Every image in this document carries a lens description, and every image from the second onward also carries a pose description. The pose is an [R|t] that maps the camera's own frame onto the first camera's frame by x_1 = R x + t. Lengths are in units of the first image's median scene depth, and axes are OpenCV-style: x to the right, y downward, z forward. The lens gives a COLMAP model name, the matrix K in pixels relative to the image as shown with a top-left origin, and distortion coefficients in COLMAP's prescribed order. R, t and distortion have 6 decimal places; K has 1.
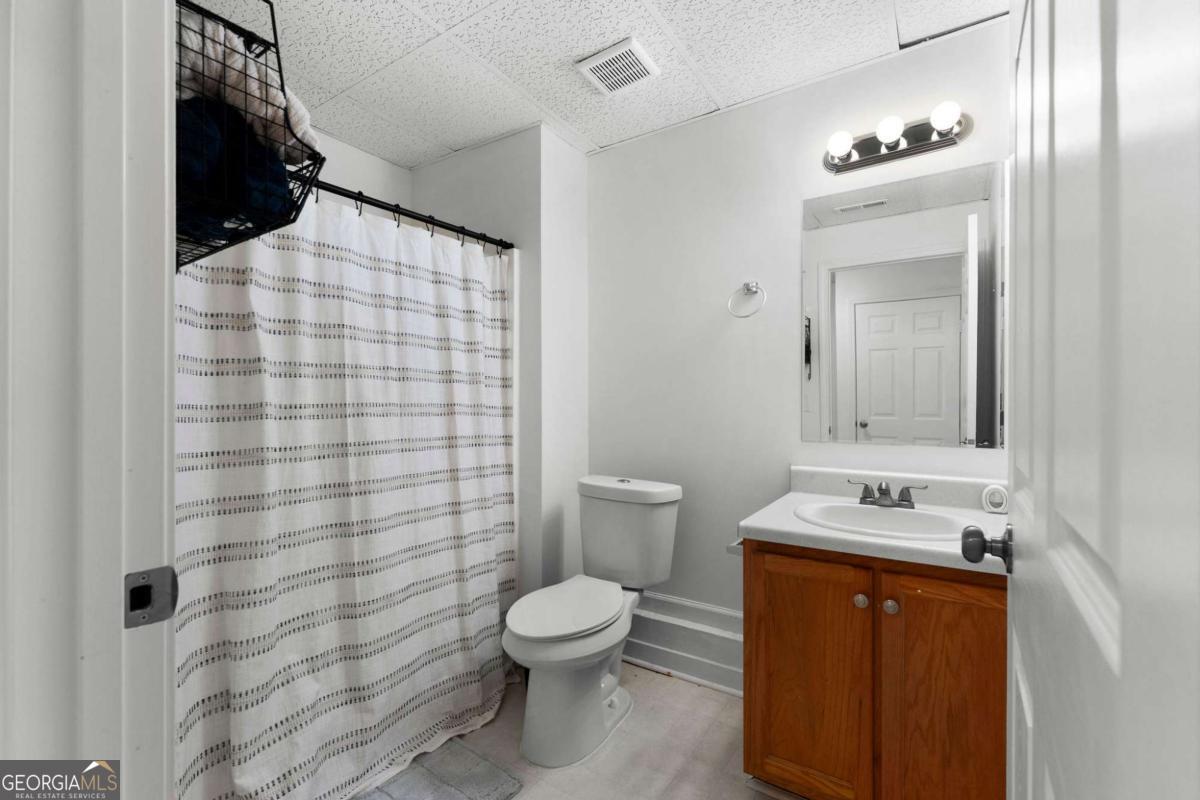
lens RADIAL K [[515.5, 0, 599.6], [0, 515.5, 400.8], [0, 0, 1]] dist [-0.000691, 0.000078]
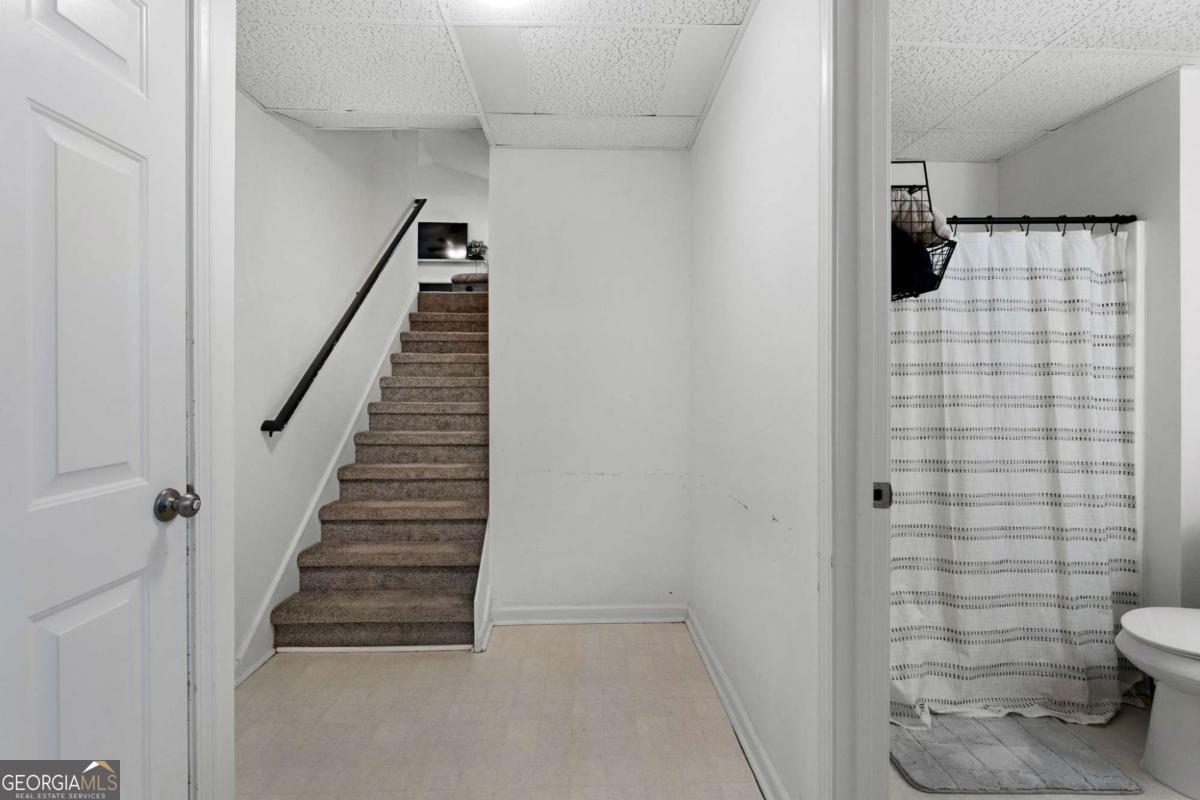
lens RADIAL K [[562.3, 0, 583.6], [0, 562.3, 381.8], [0, 0, 1]] dist [-0.002167, -0.000246]
pose [[0.575374, 0.001387, -0.817889, 0.095859], [0.001323, 0.999996, 0.002626, -0.028864], [0.817889, -0.002594, 0.575370, -0.422019]]
